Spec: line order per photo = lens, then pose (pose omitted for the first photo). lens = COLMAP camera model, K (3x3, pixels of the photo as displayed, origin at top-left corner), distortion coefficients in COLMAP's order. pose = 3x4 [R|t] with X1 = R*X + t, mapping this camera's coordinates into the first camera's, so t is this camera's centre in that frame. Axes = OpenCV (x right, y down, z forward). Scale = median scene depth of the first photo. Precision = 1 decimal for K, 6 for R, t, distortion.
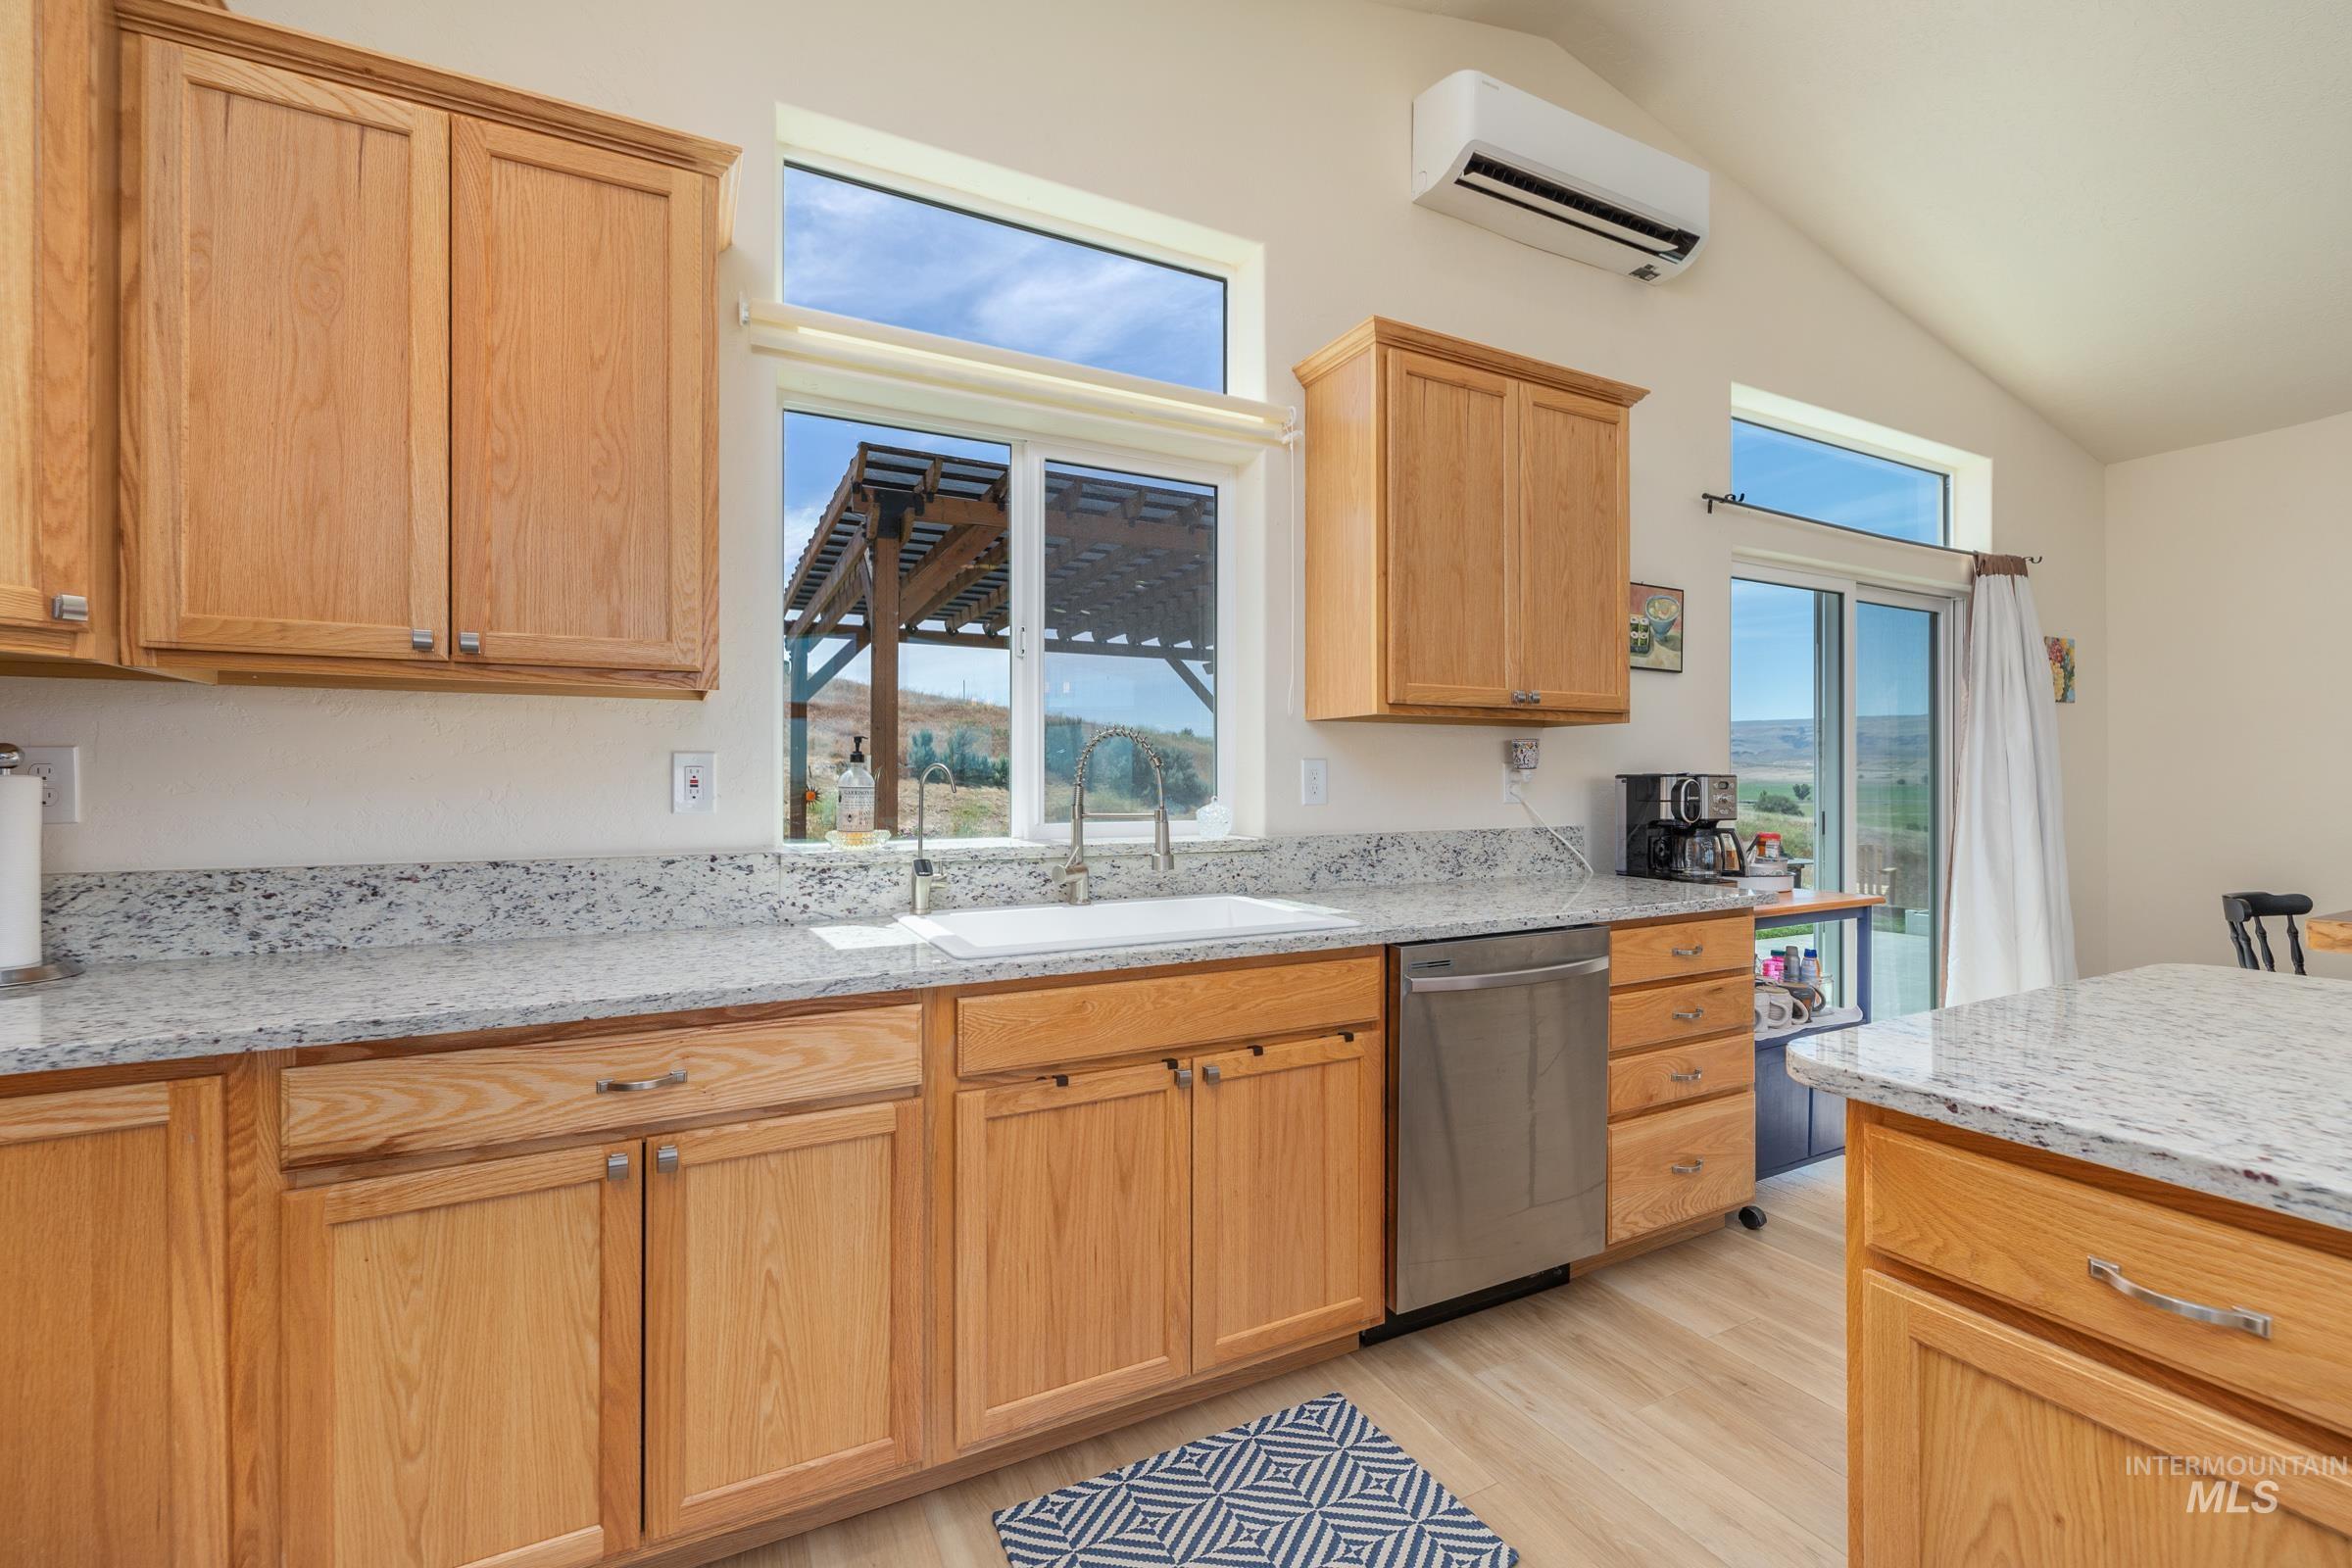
lens RADIAL K [[977.3, 0, 1174.1], [0, 977.3, 778.9], [0, 0, 1]] dist [-0.000530, -0.000105]
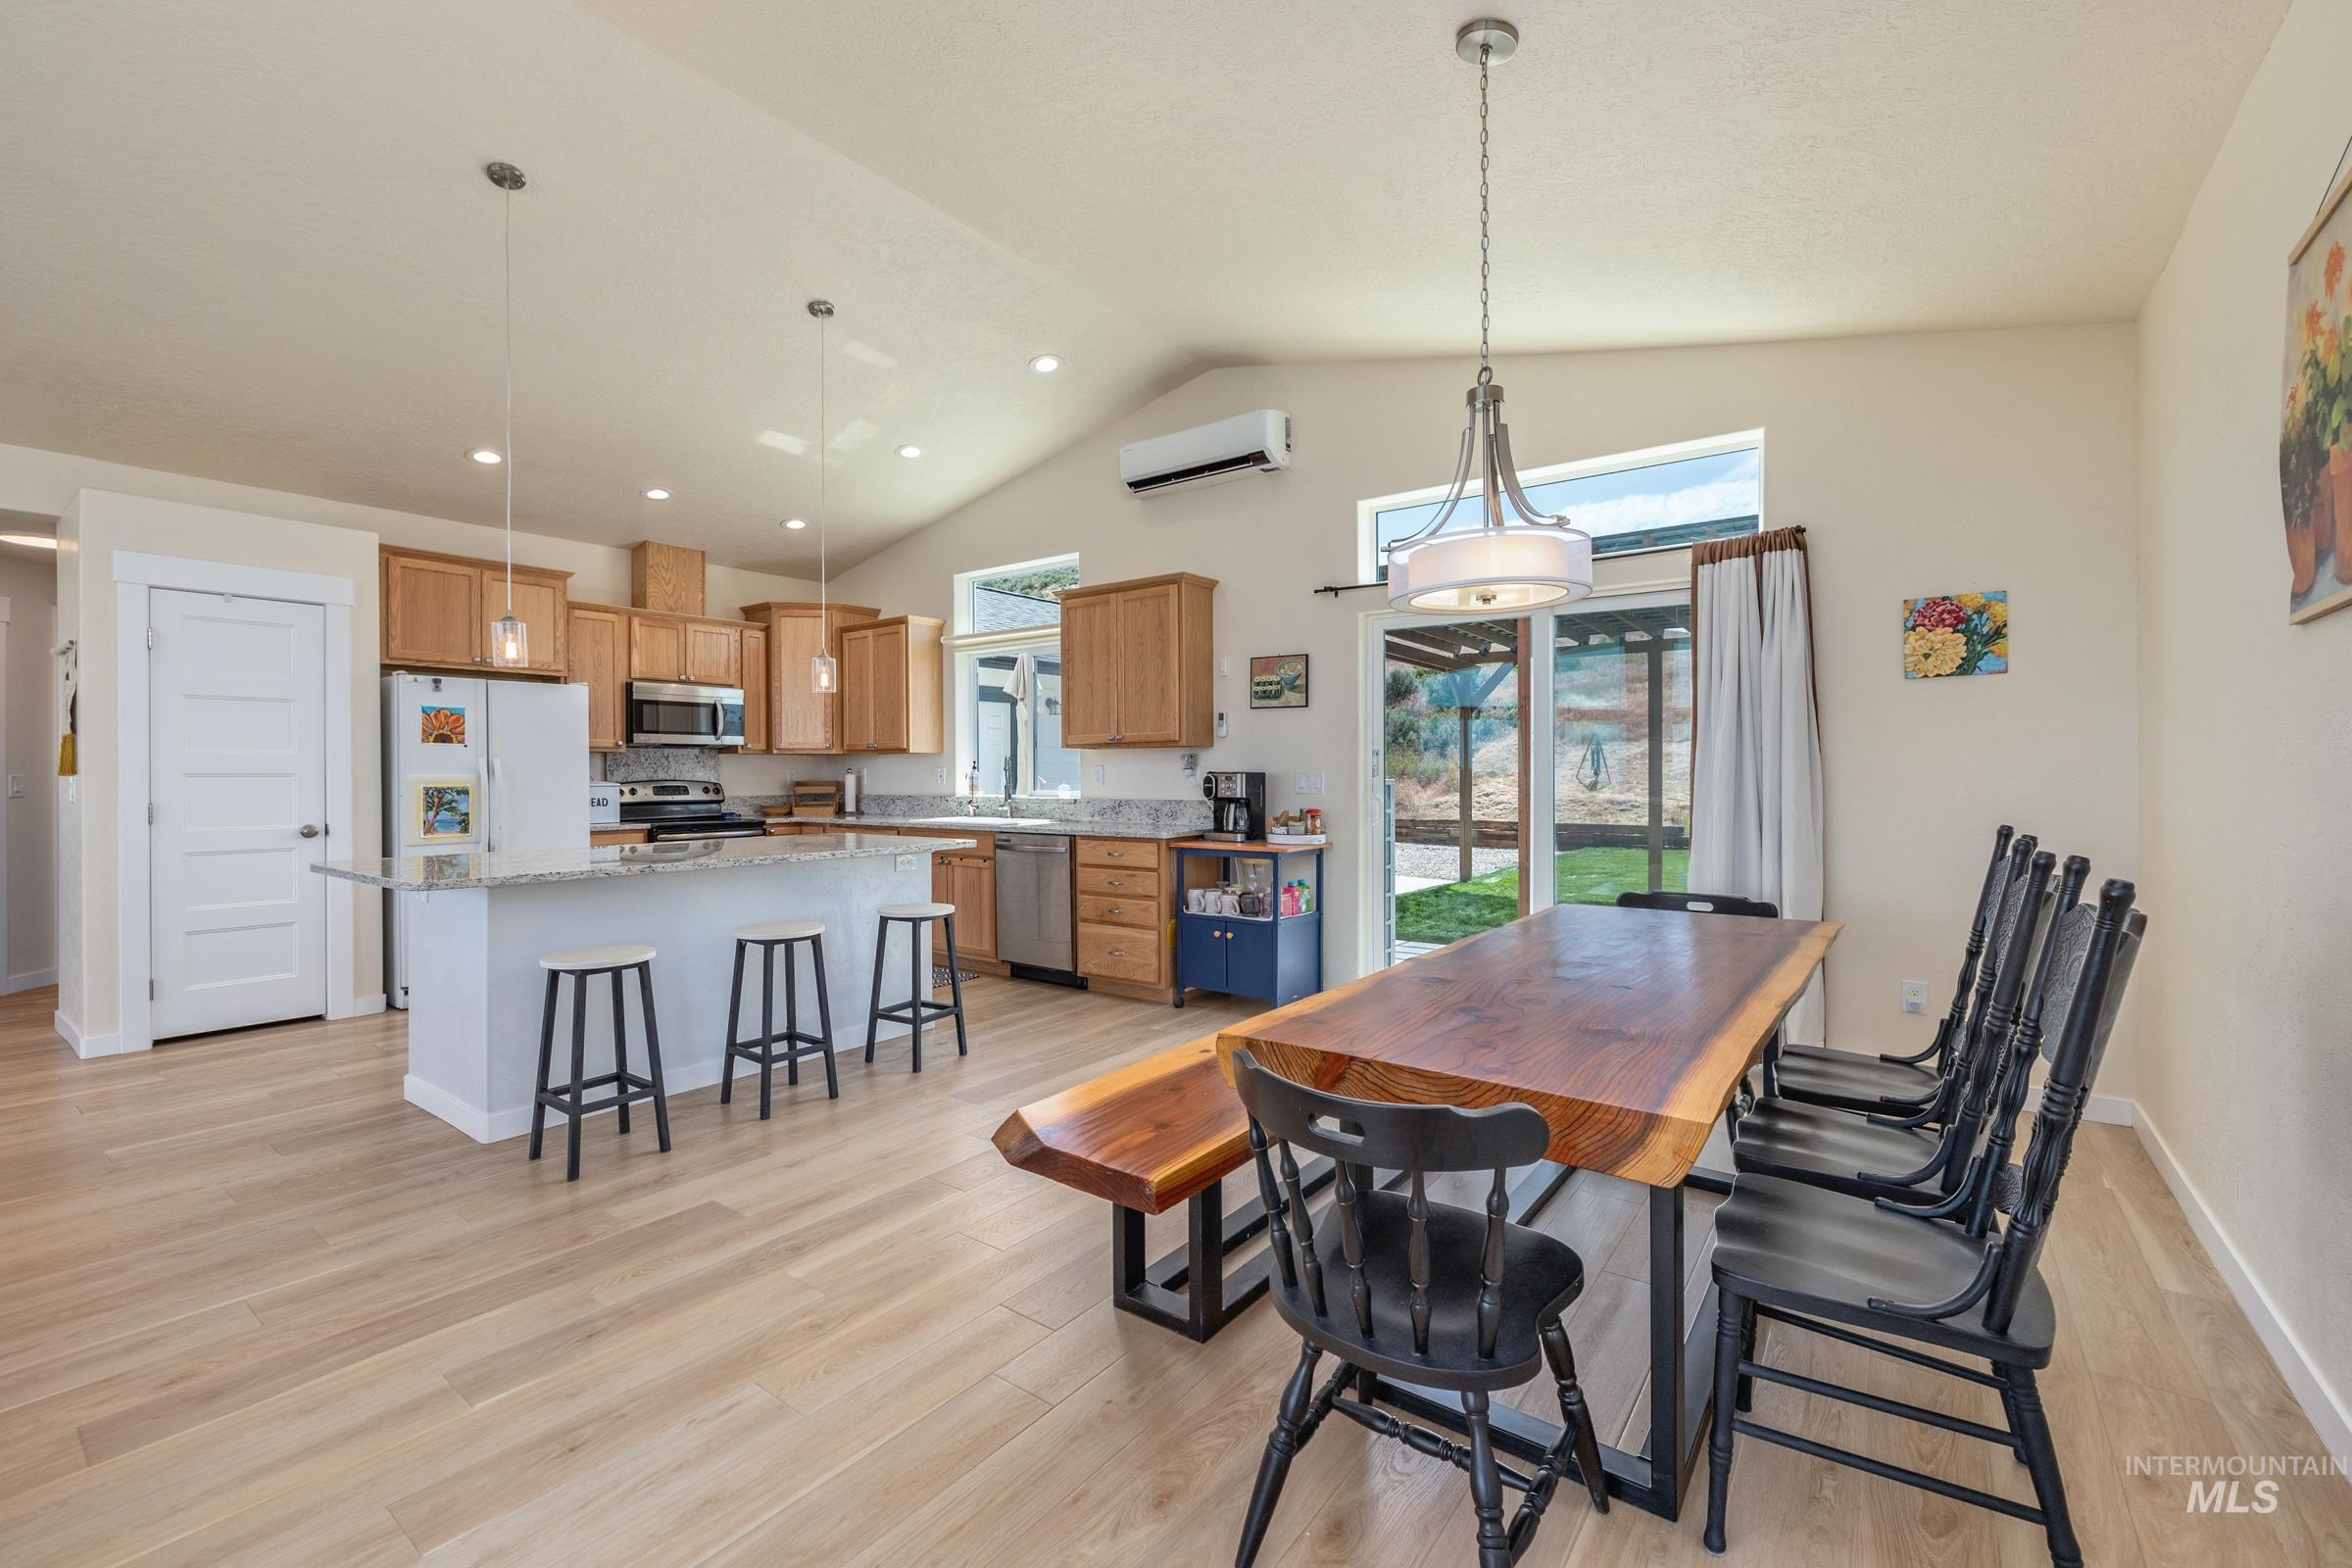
lens RADIAL K [[977.3, 0, 1174.1], [0, 977.3, 778.9], [0, 0, 1]] dist [-0.000530, -0.000105]
pose [[0.443576, 0.005939, -0.896217, 3.654743], [0.003969, 0.999955, 0.008590, -0.013323], [0.896228, -0.007368, 0.443533, 0.215908]]
